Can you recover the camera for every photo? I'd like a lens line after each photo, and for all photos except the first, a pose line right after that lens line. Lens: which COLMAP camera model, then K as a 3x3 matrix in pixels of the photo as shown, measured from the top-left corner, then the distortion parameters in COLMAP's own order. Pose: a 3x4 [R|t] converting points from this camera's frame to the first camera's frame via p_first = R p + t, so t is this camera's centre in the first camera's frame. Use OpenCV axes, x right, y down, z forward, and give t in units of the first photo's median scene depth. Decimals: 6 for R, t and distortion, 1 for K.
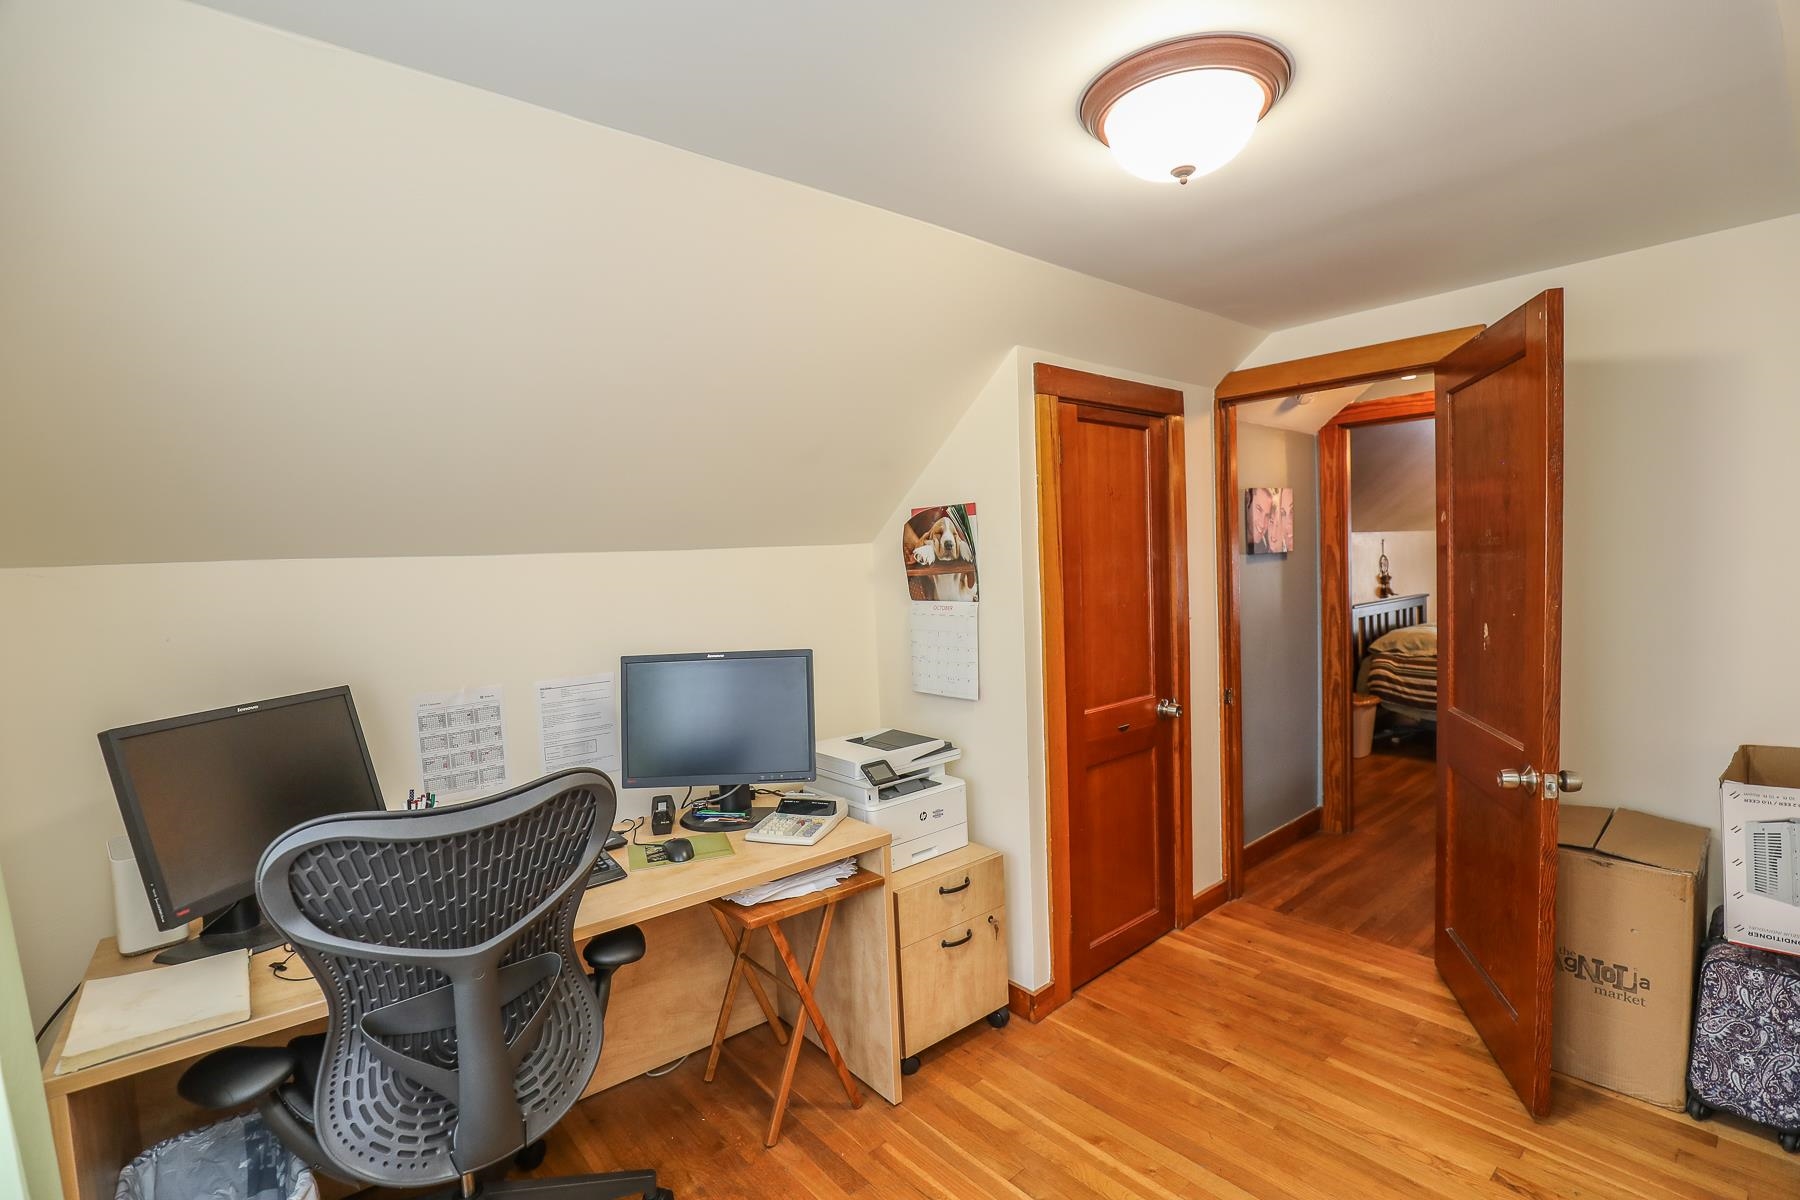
lens RADIAL K [[851.9, 0, 914.9], [0, 851.9, 604.5], [0, 0, 1]] dist [-0.020462, -0.000126]
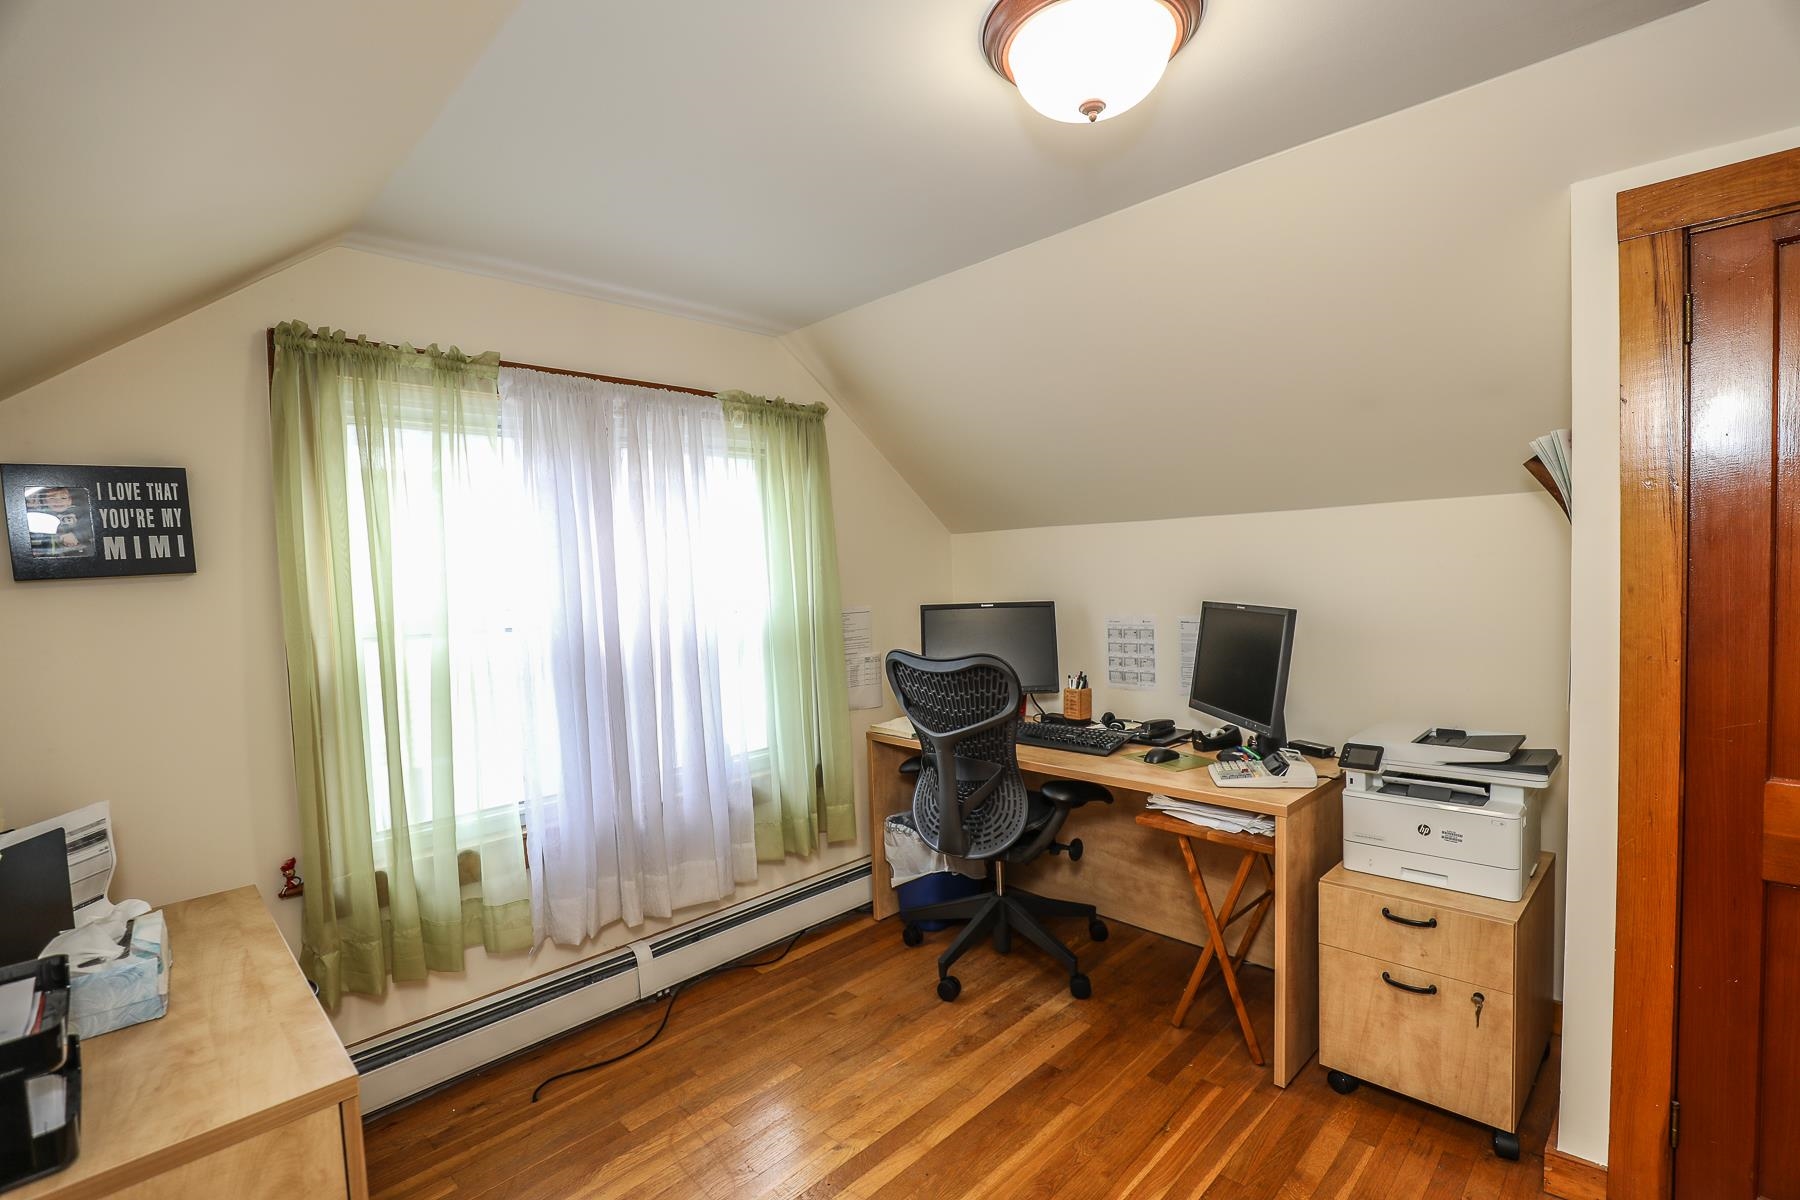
lens RADIAL K [[839.4, 0, 900.0], [0, 839.4, 600.0], [0, 0, 1]] dist [0.000423, 0.000065]
pose [[0.076880, 0.075957, -0.994143, 0.858563], [-0.022621, 0.996970, 0.074423, -0.021806], [0.996784, 0.016766, 0.078366, 0.492460]]
